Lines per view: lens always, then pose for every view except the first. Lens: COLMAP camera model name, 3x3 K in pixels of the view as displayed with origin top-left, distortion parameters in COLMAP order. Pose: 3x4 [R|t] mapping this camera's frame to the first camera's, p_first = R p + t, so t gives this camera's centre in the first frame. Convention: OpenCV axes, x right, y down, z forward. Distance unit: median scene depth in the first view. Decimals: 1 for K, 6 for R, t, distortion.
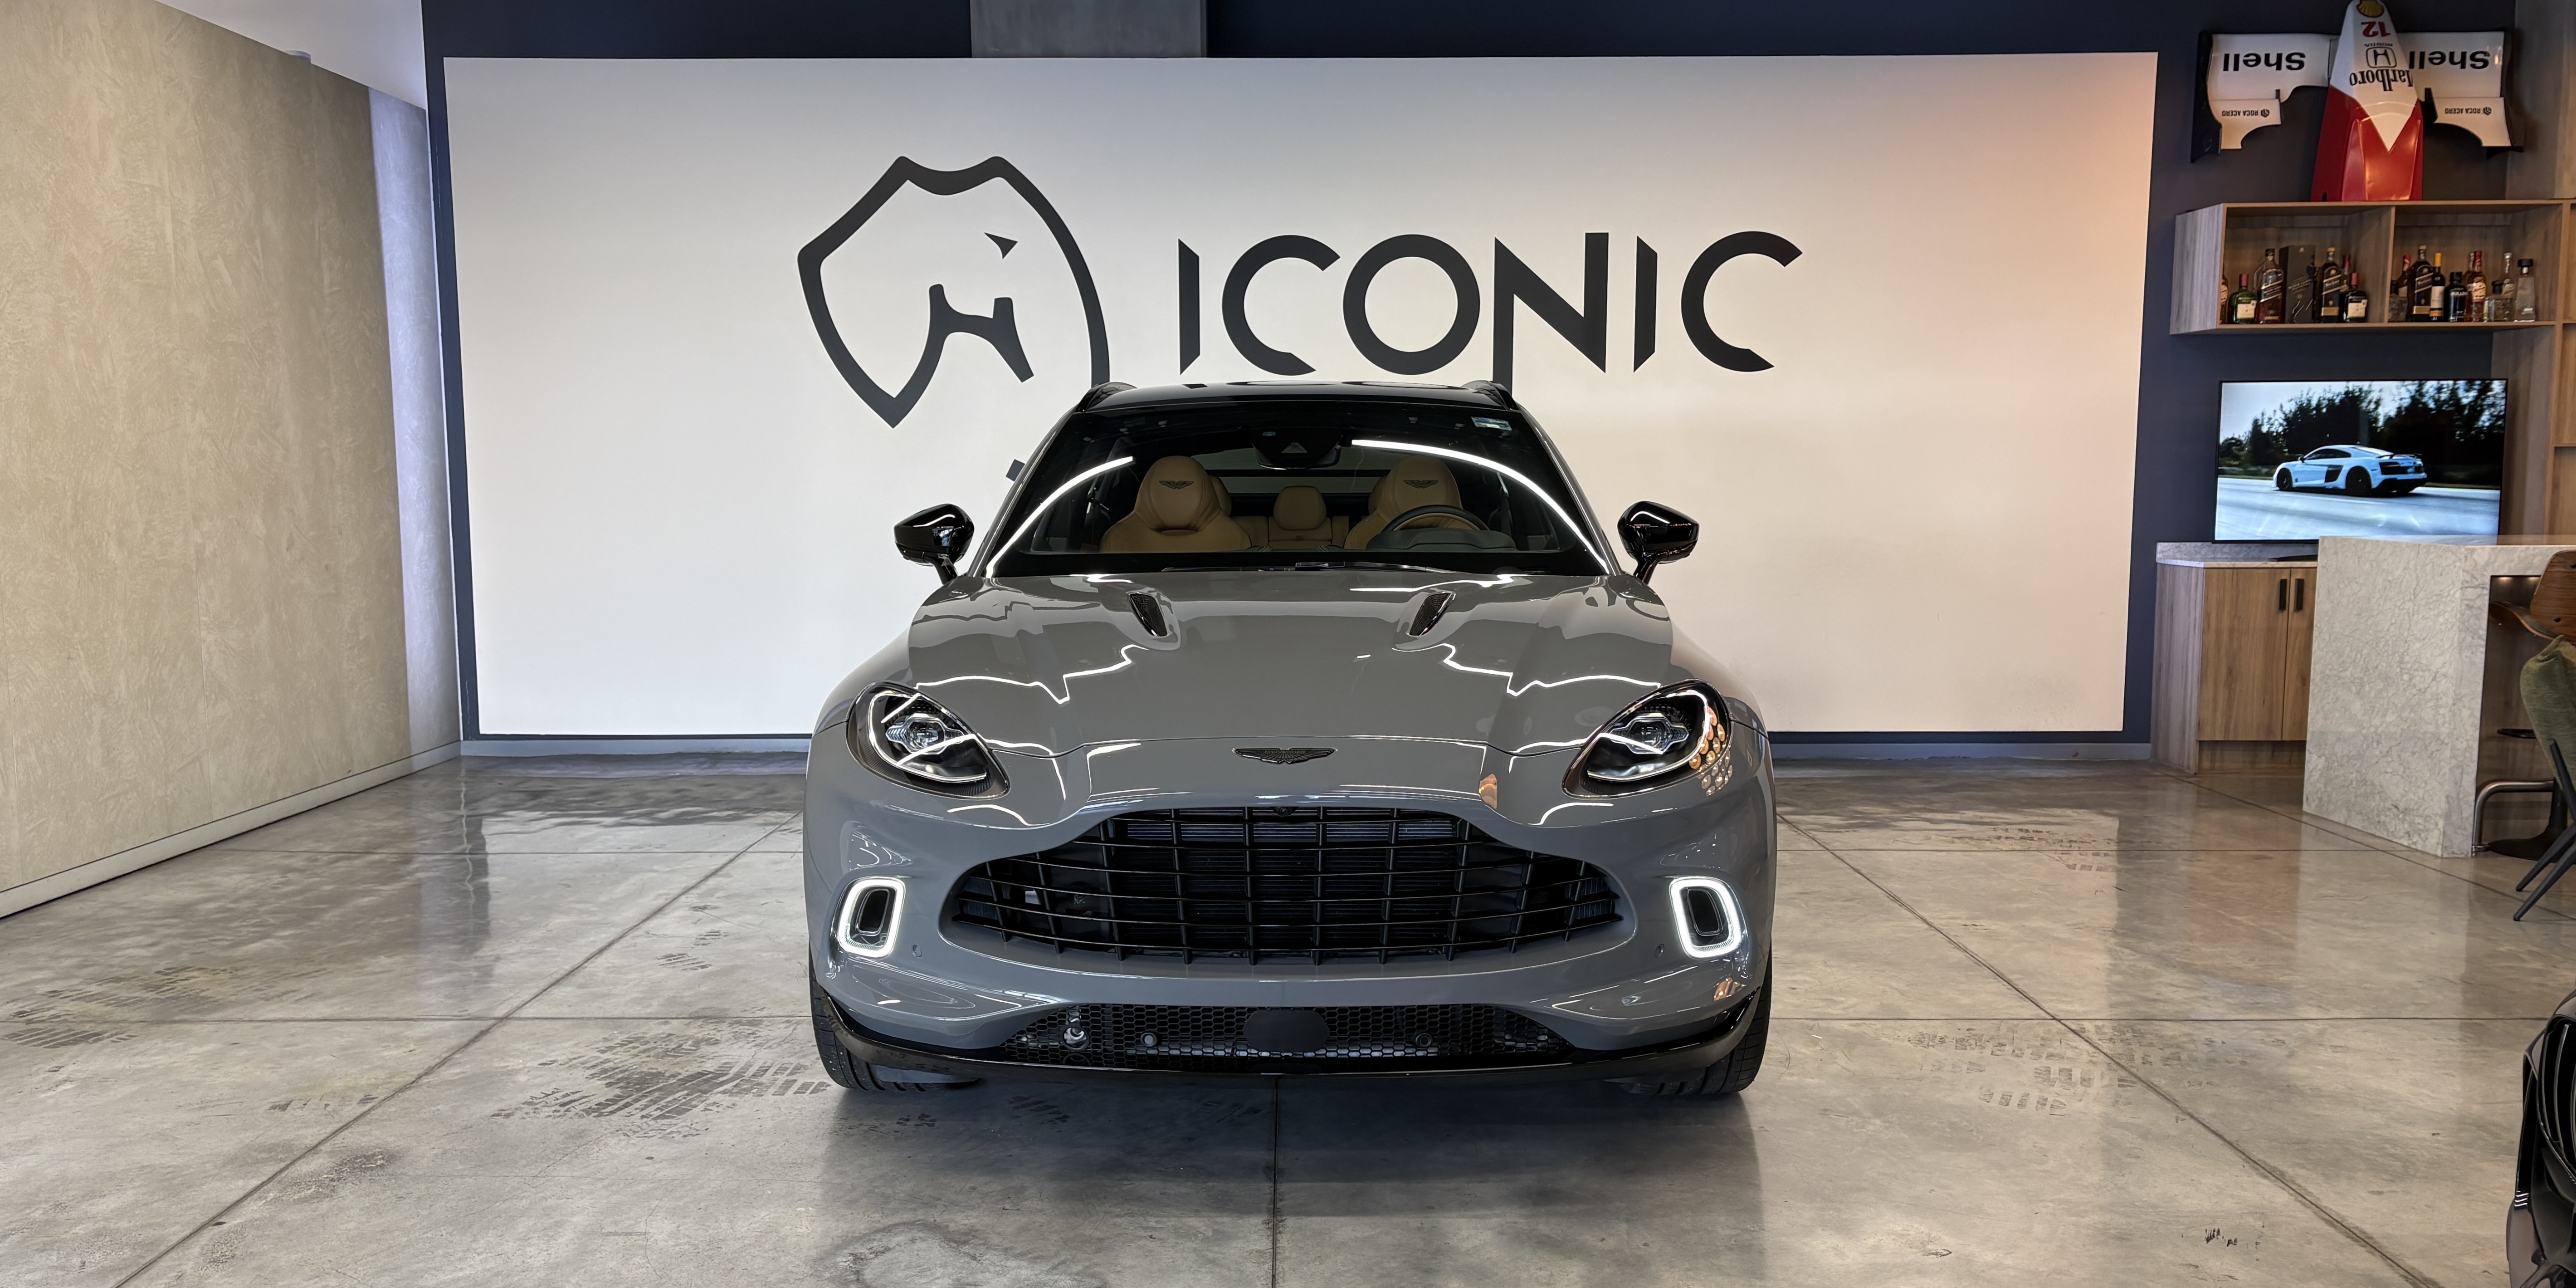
lens RADIAL K [[1950.6, 0, 1291.9], [0, 1950.6, 684.4], [0, 0, 1]] dist [0.049069, -0.054710]
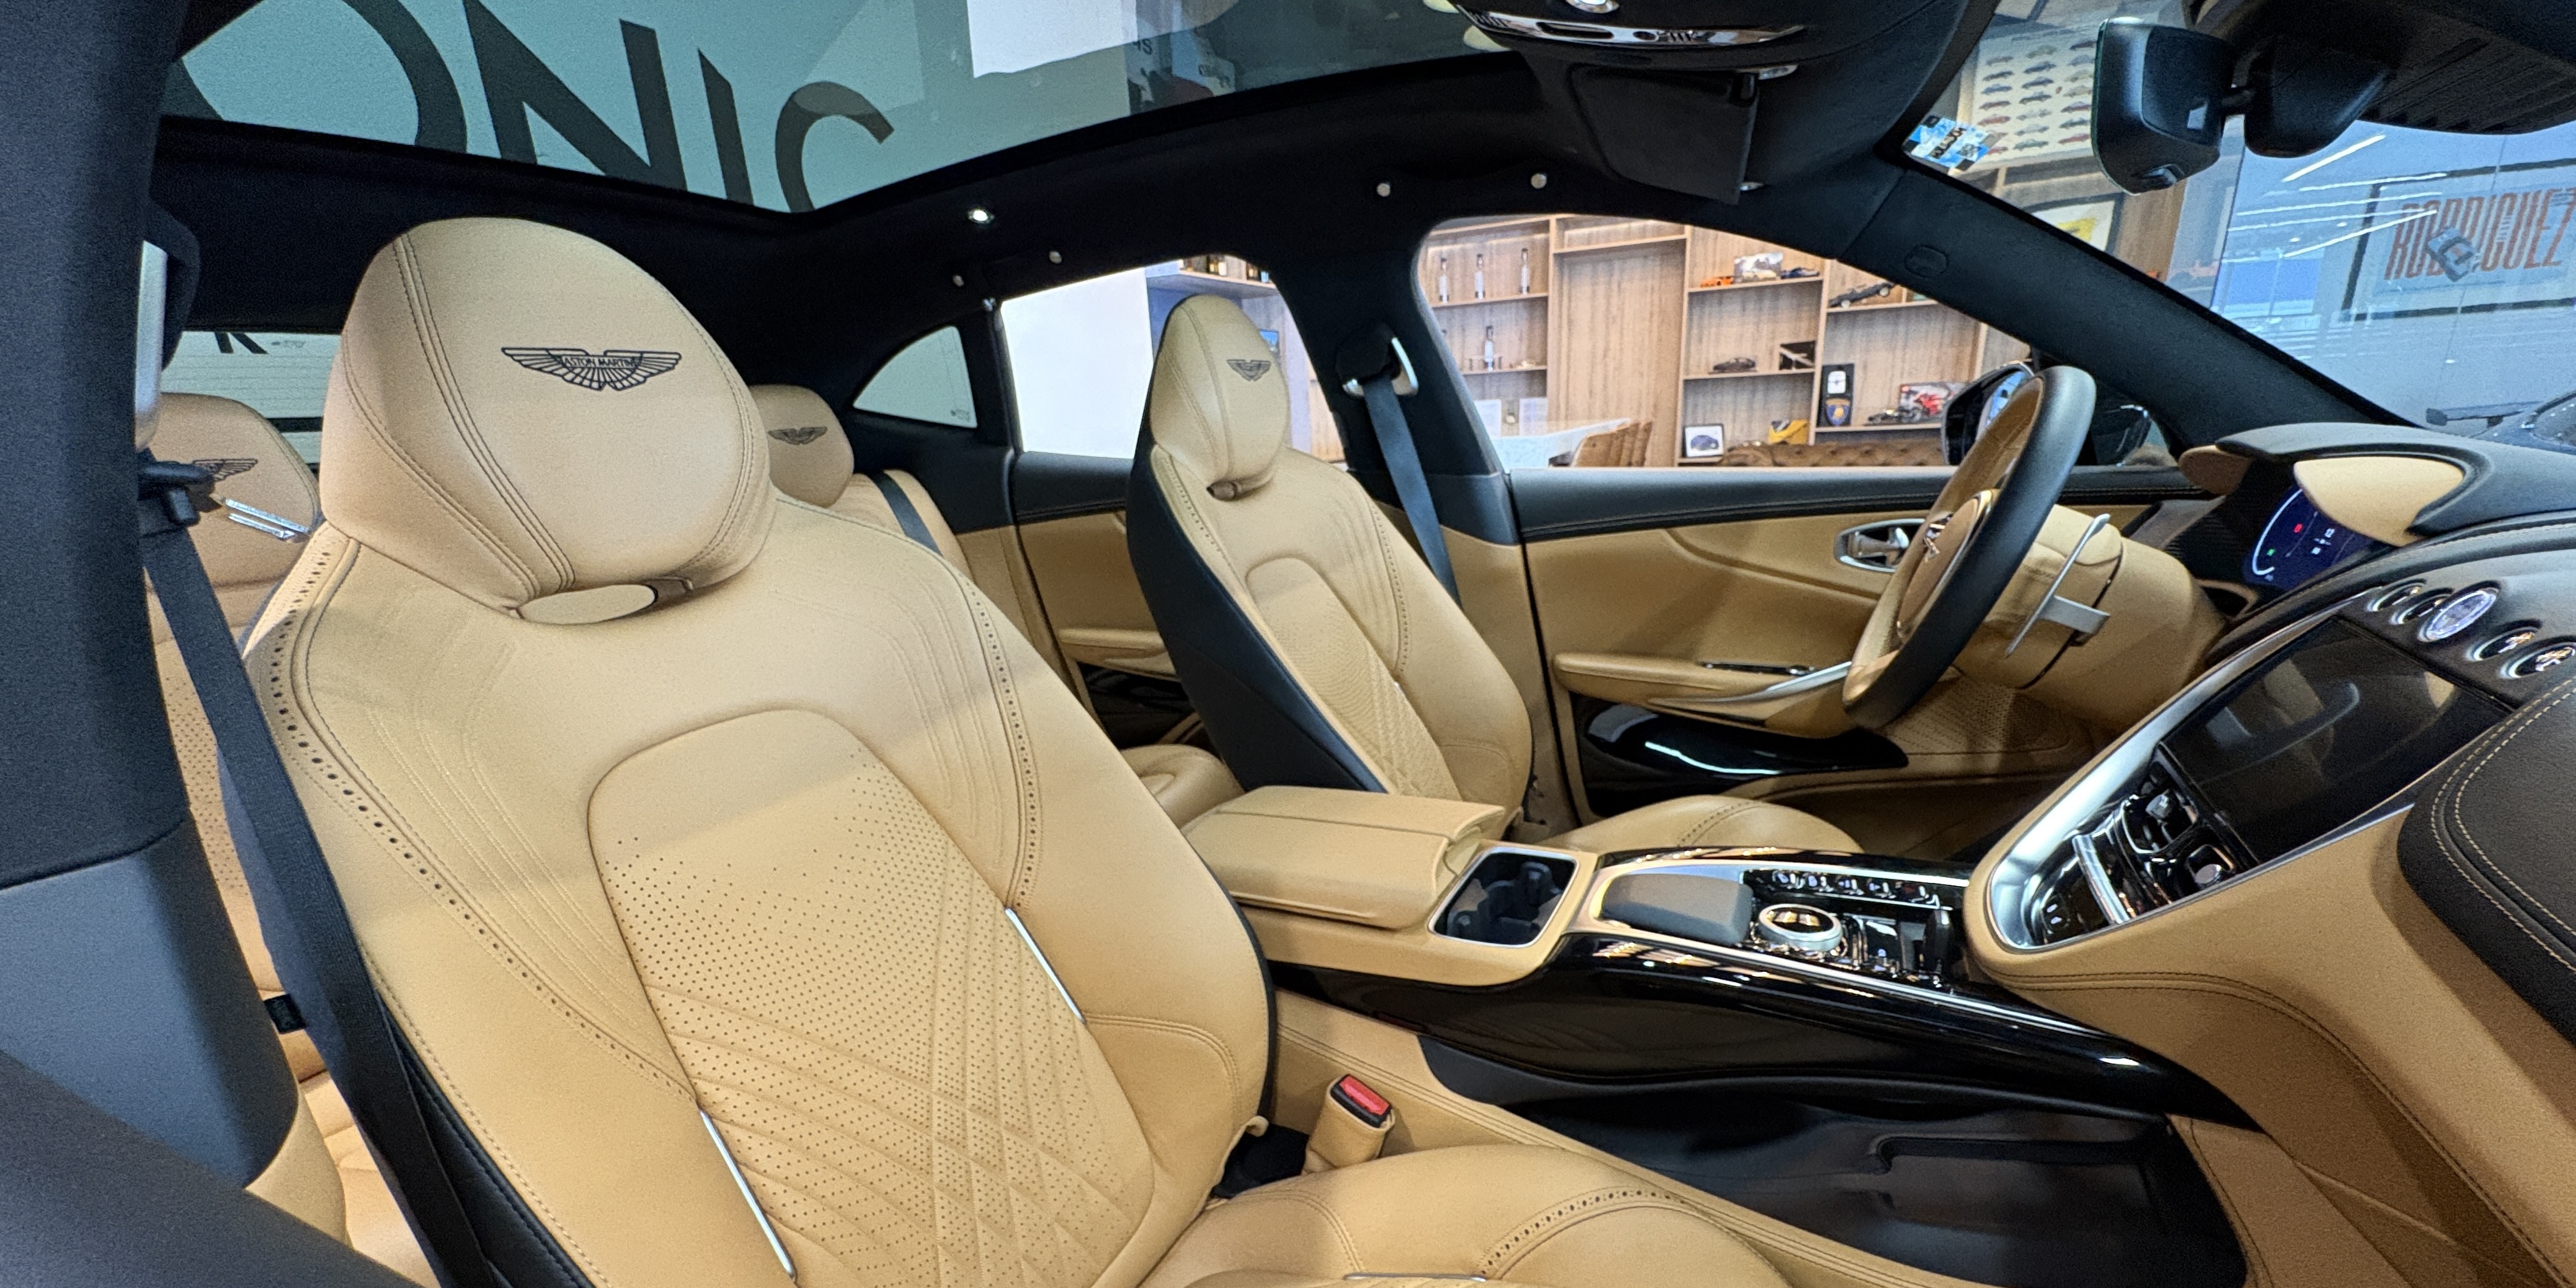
lens RADIAL K [[1019.2, 0, 1293.3], [0, 1019.2, 733.9], [0, 0, 1]] dist [0.000467, 0.000051]
pose [[0.453159, -0.292696, 0.842007, -0.141678], [0.152393, 0.956090, 0.250337, -0.093216], [-0.878307, 0.014873, 0.477865, 1.003439]]
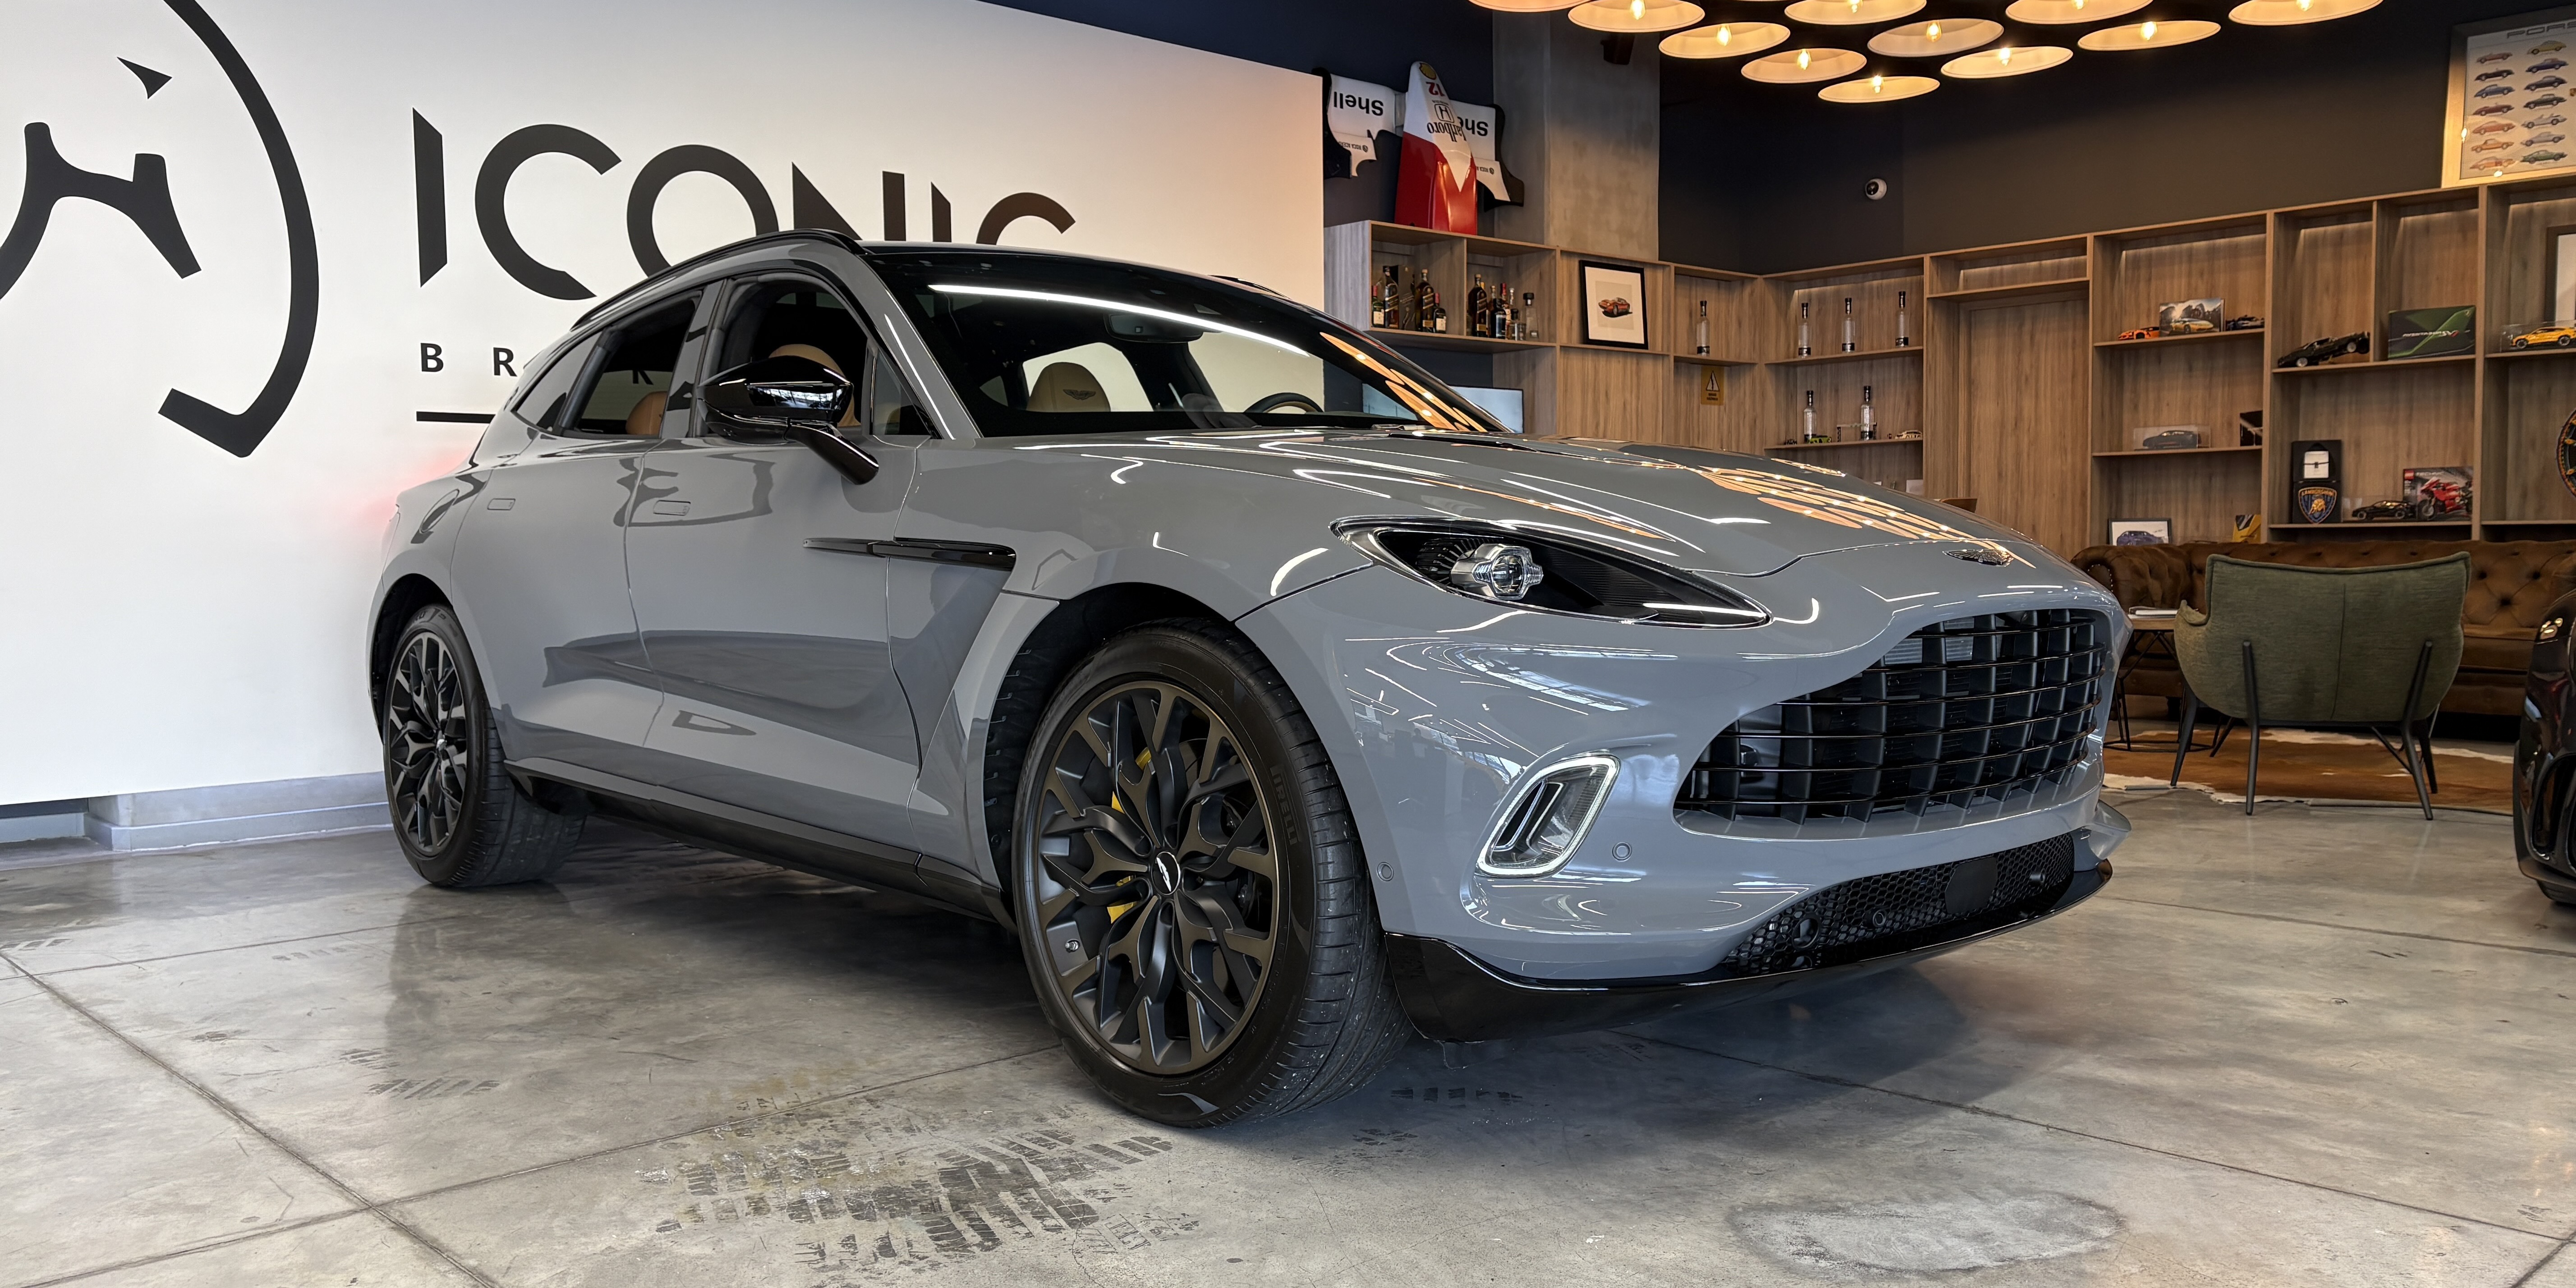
lens RADIAL K [[1935.8, 0, 1283.6], [0, 1935.8, 654.4], [0, 0, 1]] dist [0.040558, -0.029786]
pose [[0.726052, -0.044862, 0.686175, -0.515742], [0.088459, 0.995672, -0.028503, 0.048551], [-0.681926, 0.081392, 0.726878, 0.371551]]
